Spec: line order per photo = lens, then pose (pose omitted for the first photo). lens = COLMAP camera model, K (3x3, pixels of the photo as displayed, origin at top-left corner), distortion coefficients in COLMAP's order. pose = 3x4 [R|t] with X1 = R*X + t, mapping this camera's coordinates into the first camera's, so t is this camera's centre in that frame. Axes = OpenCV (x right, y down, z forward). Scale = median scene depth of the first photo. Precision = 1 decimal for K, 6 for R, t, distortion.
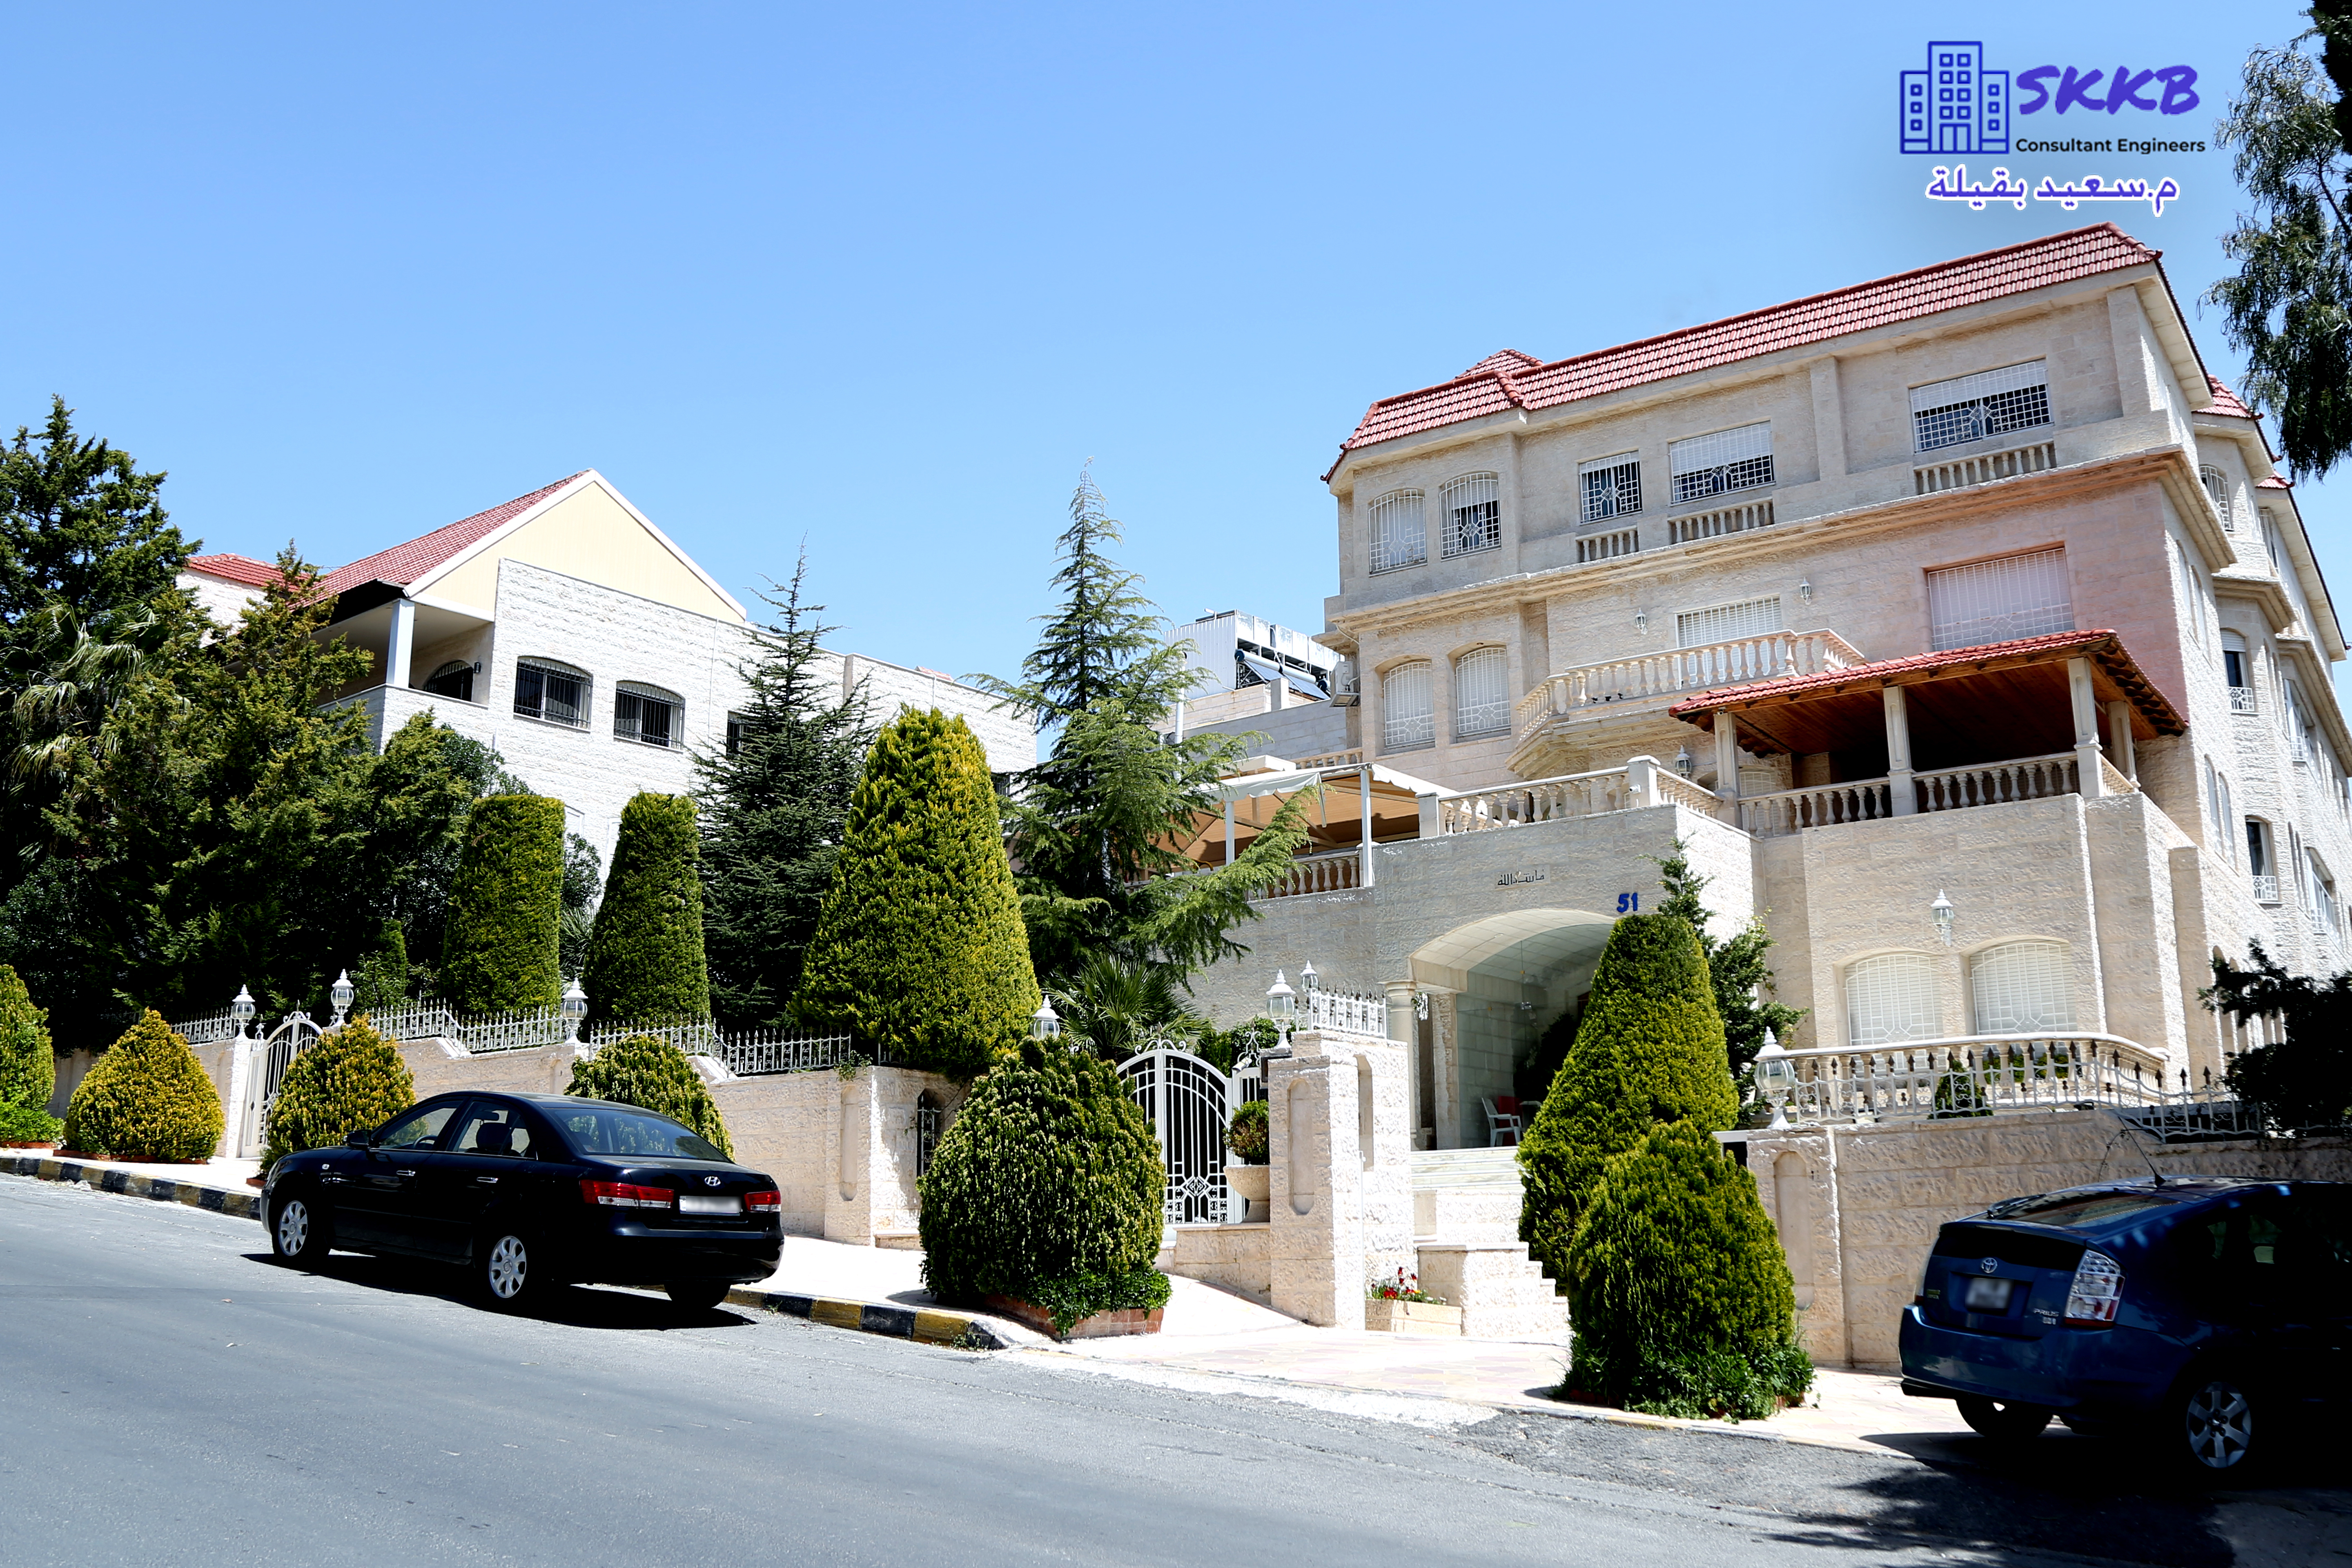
lens RADIAL K [[2029.2, 0, 1176.0], [0, 2029.2, 784.0], [0, 0, 1]] dist [-0.172972, 0.002554]
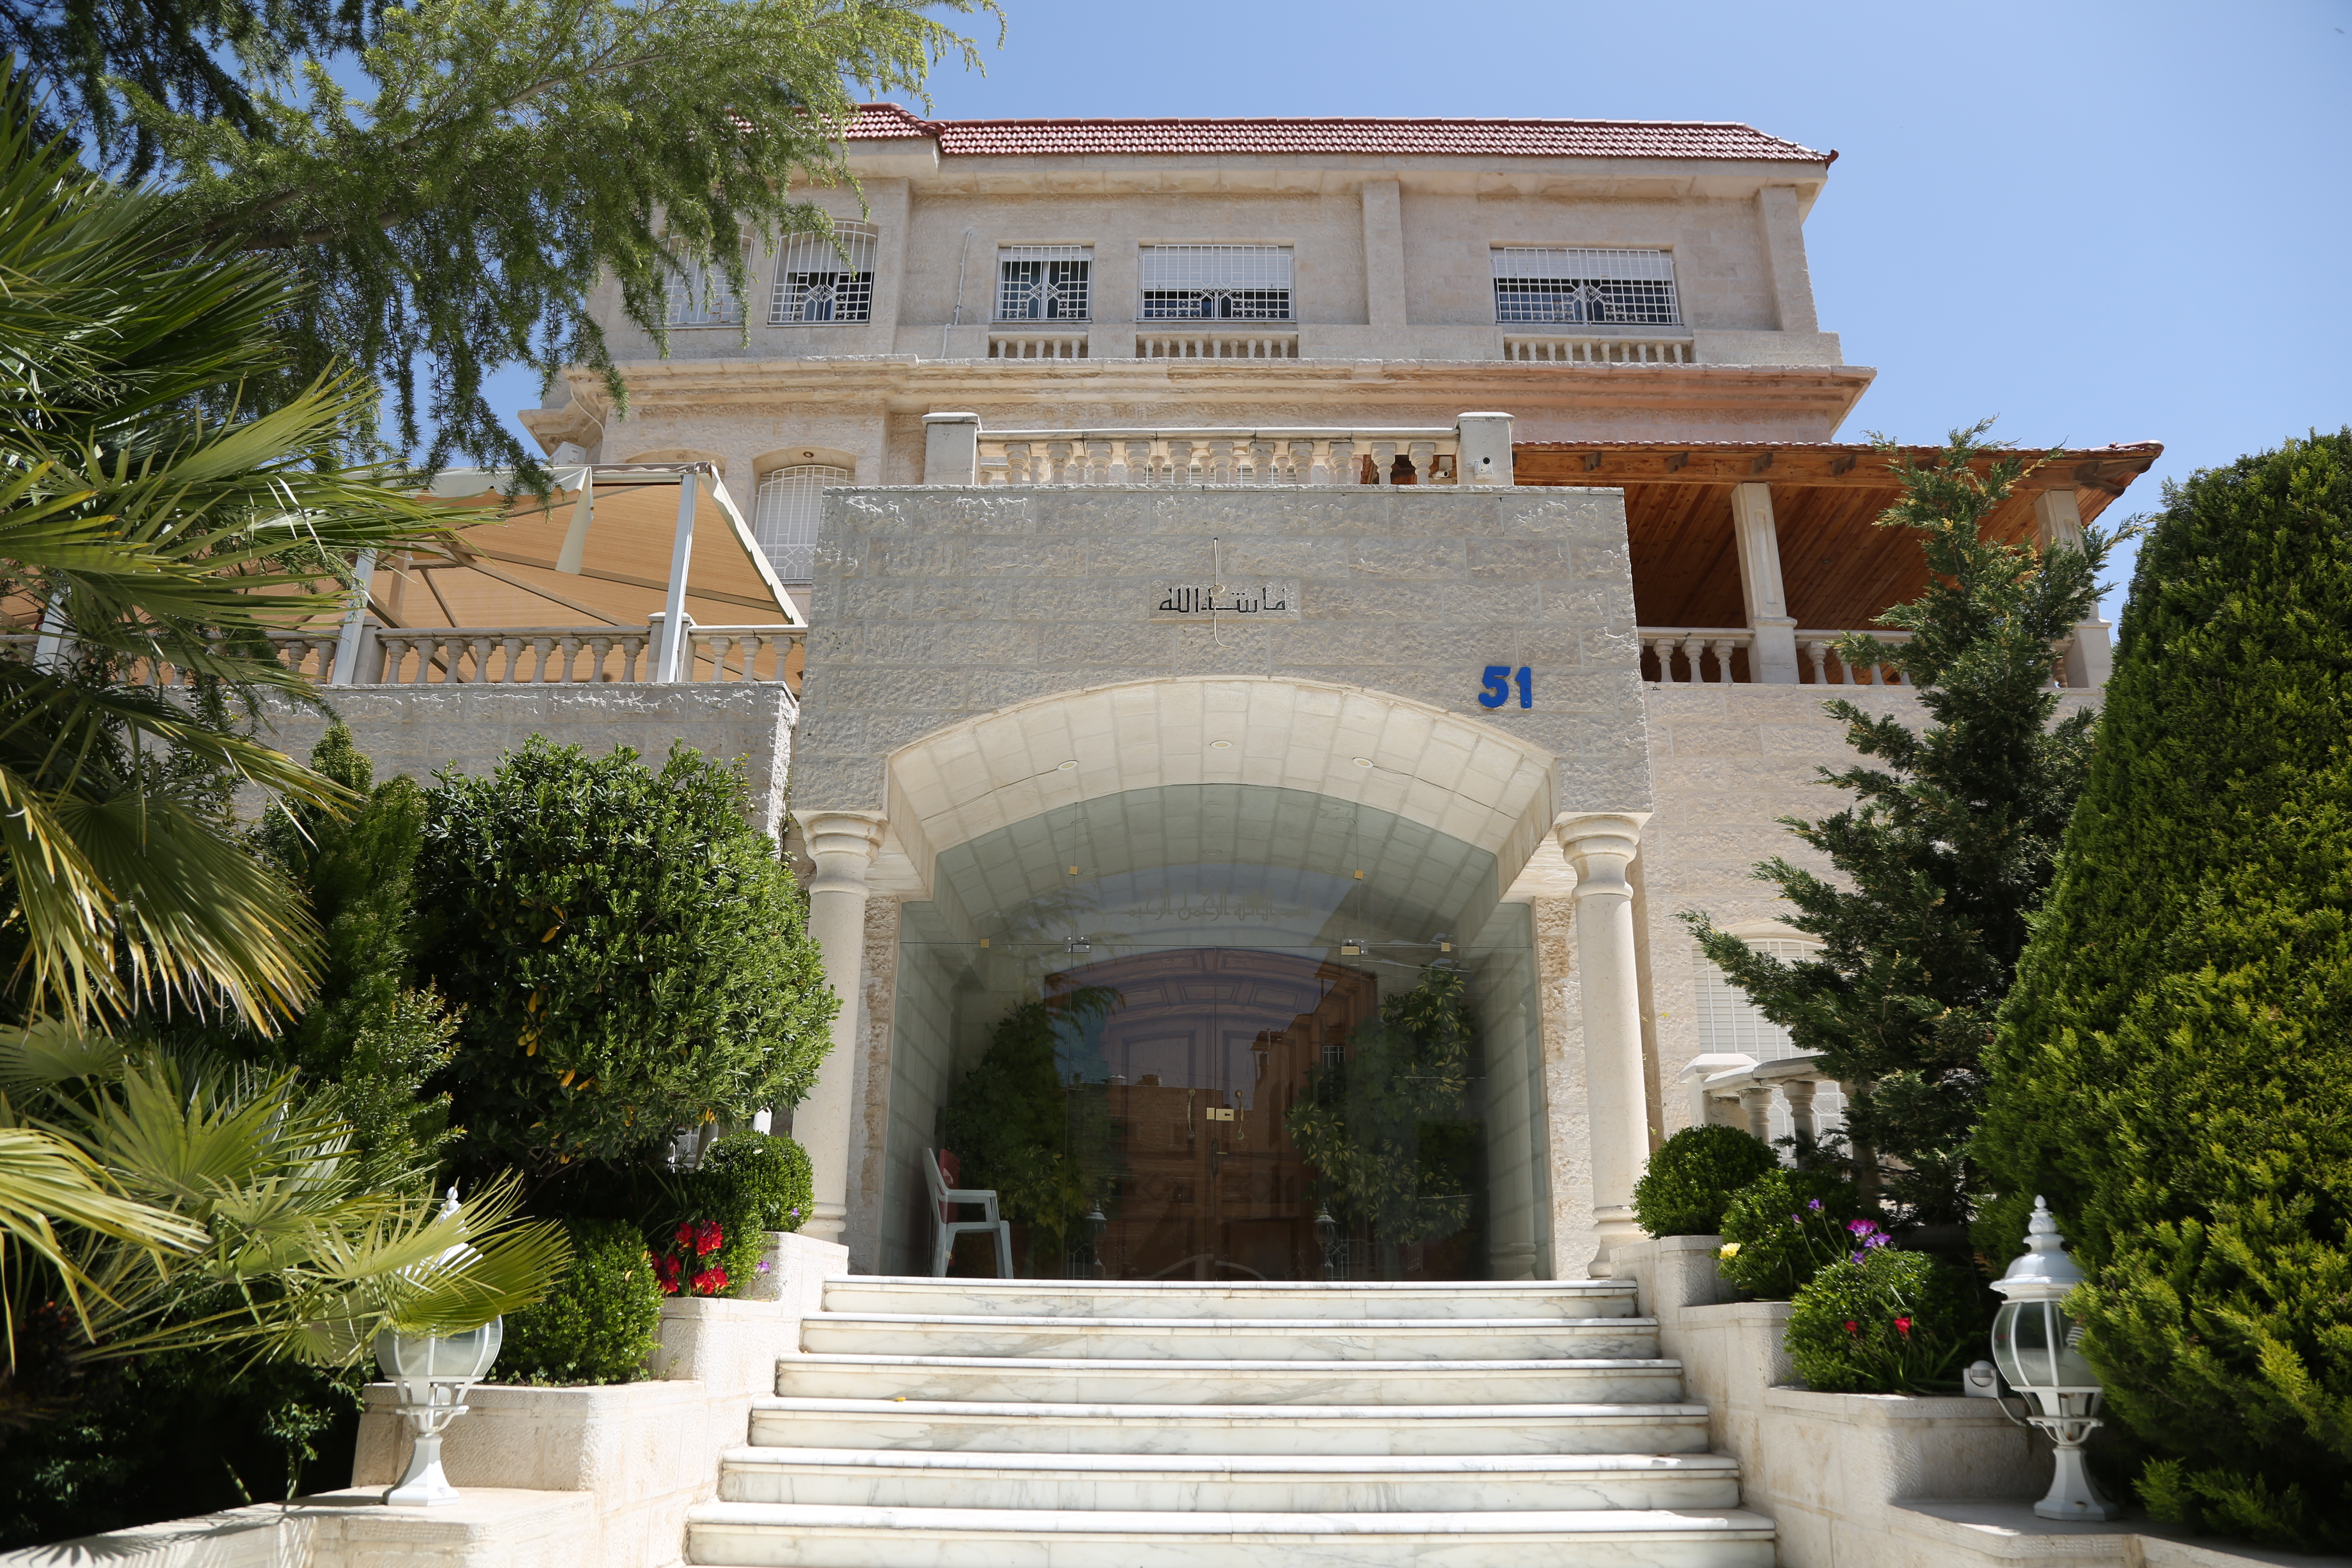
lens RADIAL K [[1614.3, 0, 1176.0], [0, 1614.3, 784.0], [0, 0, 1]] dist [-0.112096, 0.000568]
pose [[0.825328, 0.199448, 0.528256, -0.000682], [-0.140513, 0.978655, -0.149969, 0.100300], [-0.546891, 0.049547, 0.835736, 0.555832]]
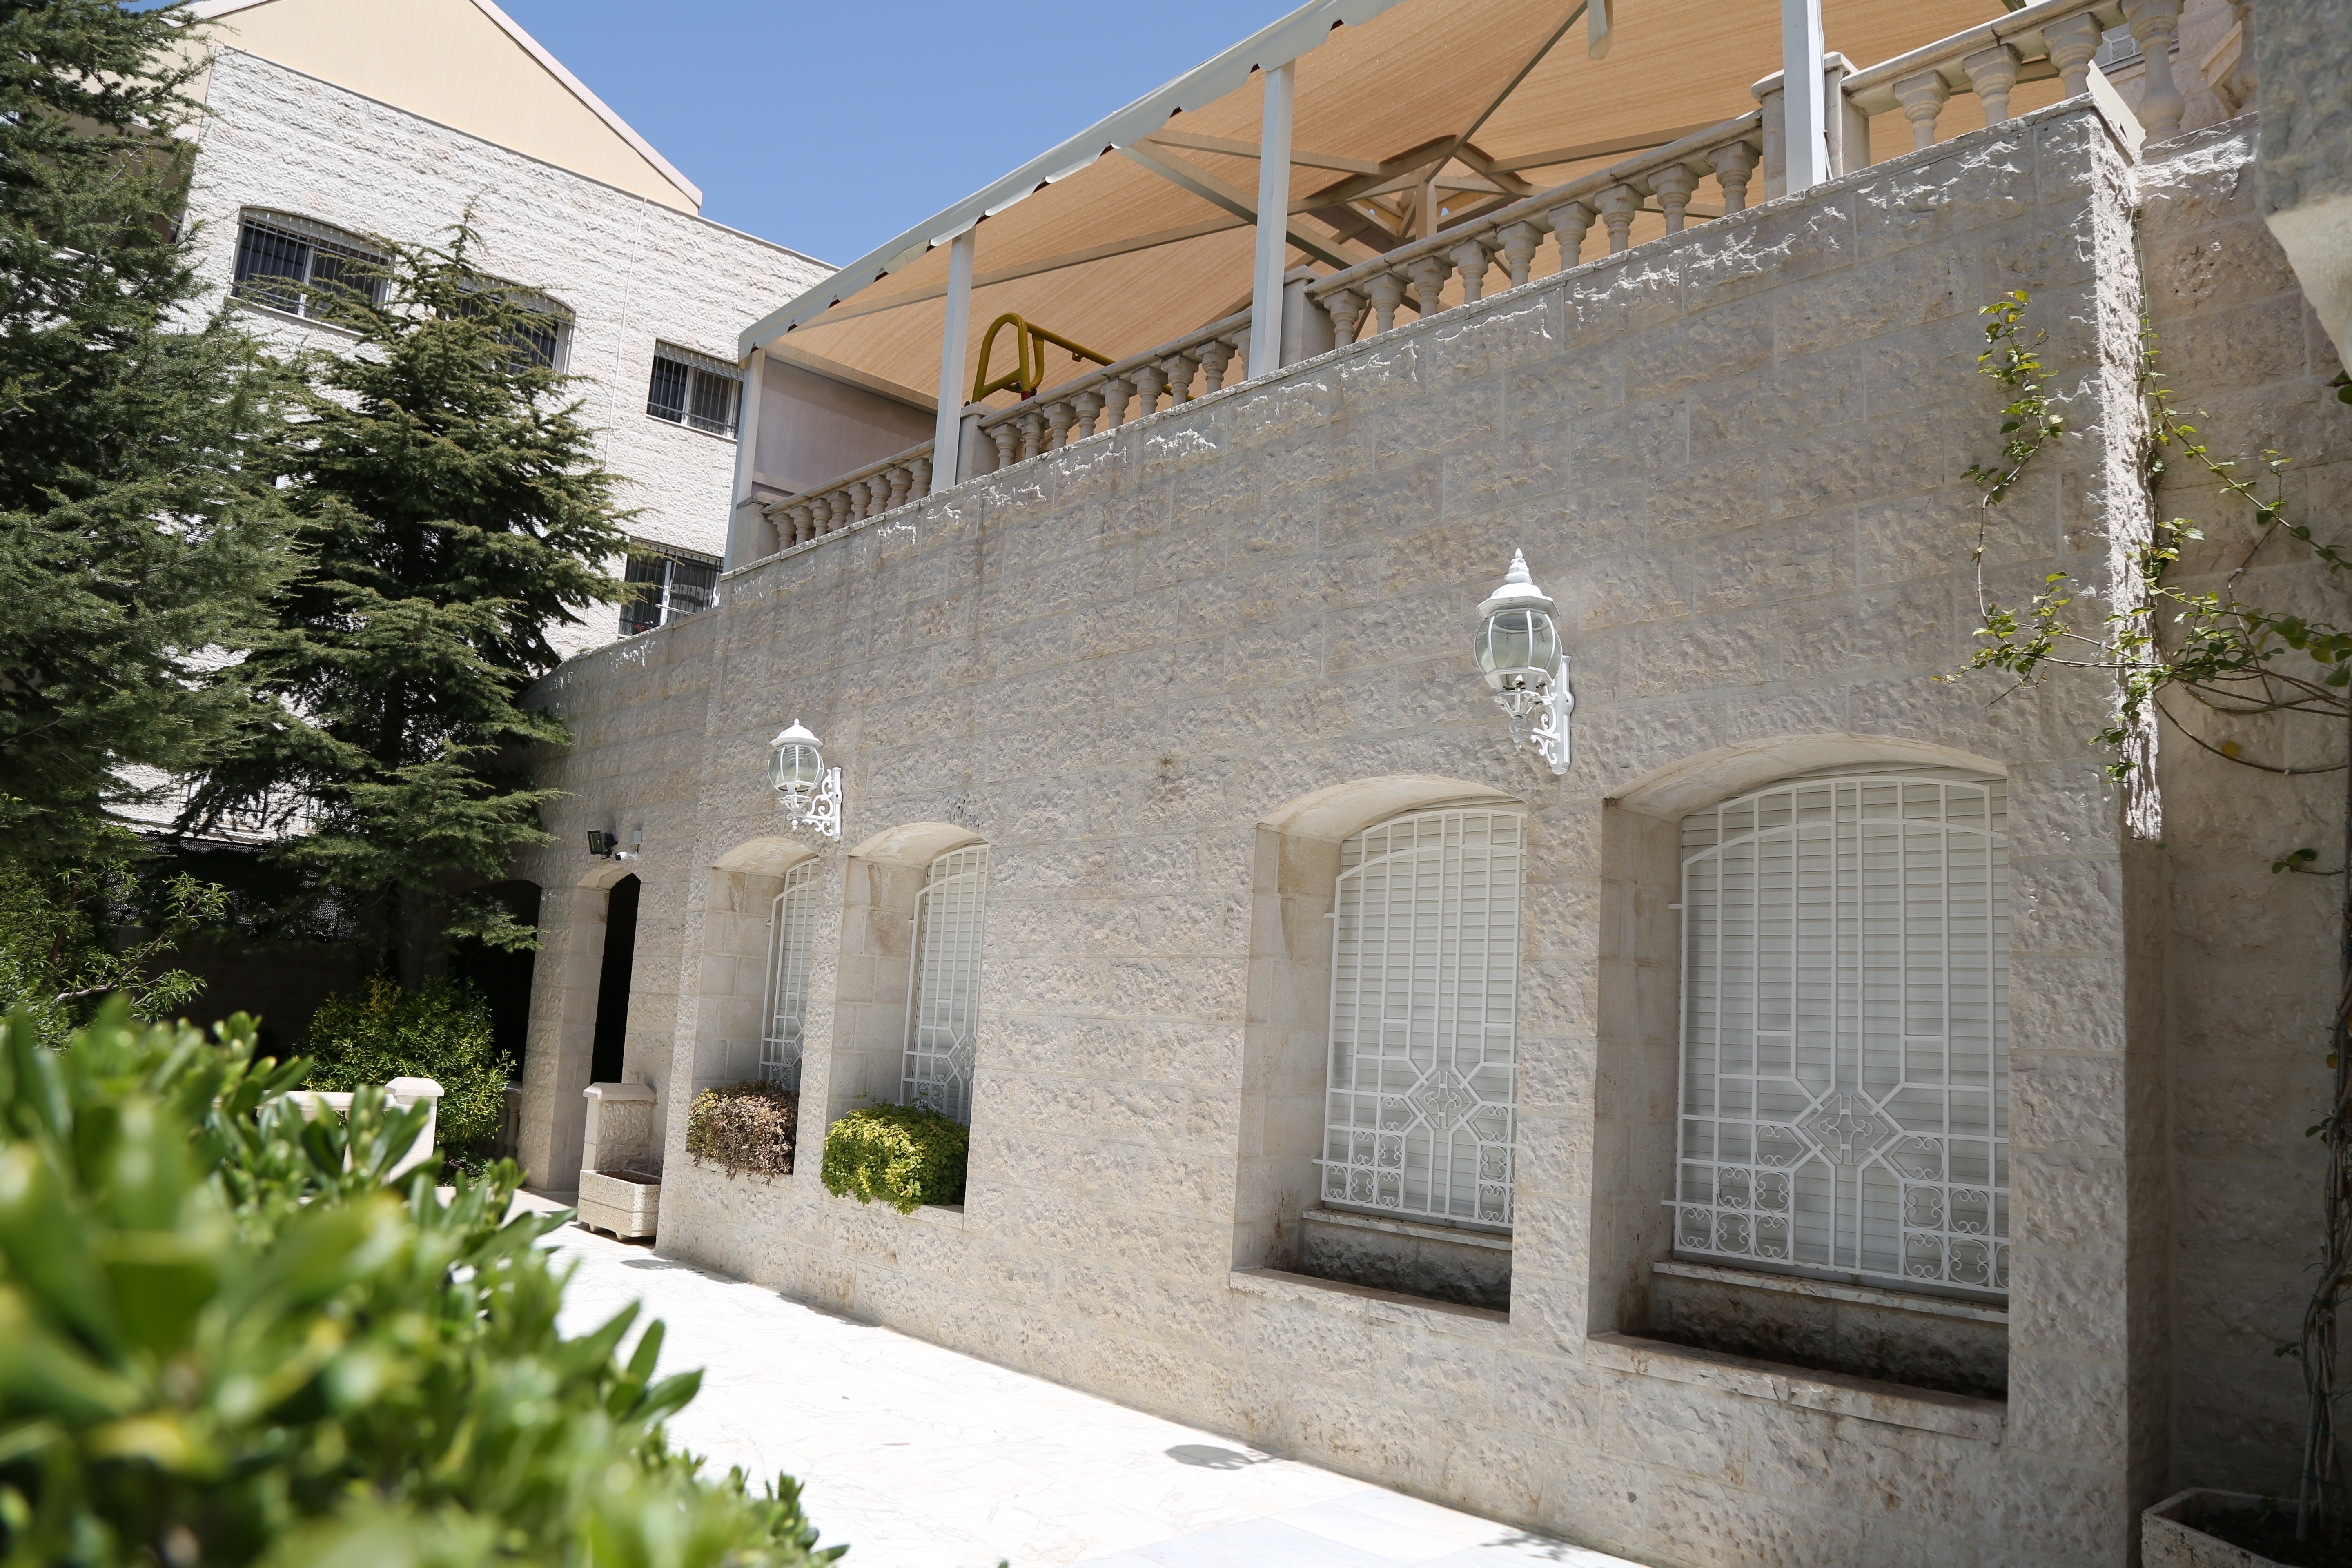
lens RADIAL K [[1600.6, 0, 1176.0], [0, 1600.6, 784.0], [0, 0, 1]] dist [-0.064653, 0.002298]
pose [[0.981861, 0.033433, -0.186633, 0.055159], [-0.019489, 0.996913, 0.076053, 0.089045], [0.188599, -0.071037, 0.979482, 0.734010]]
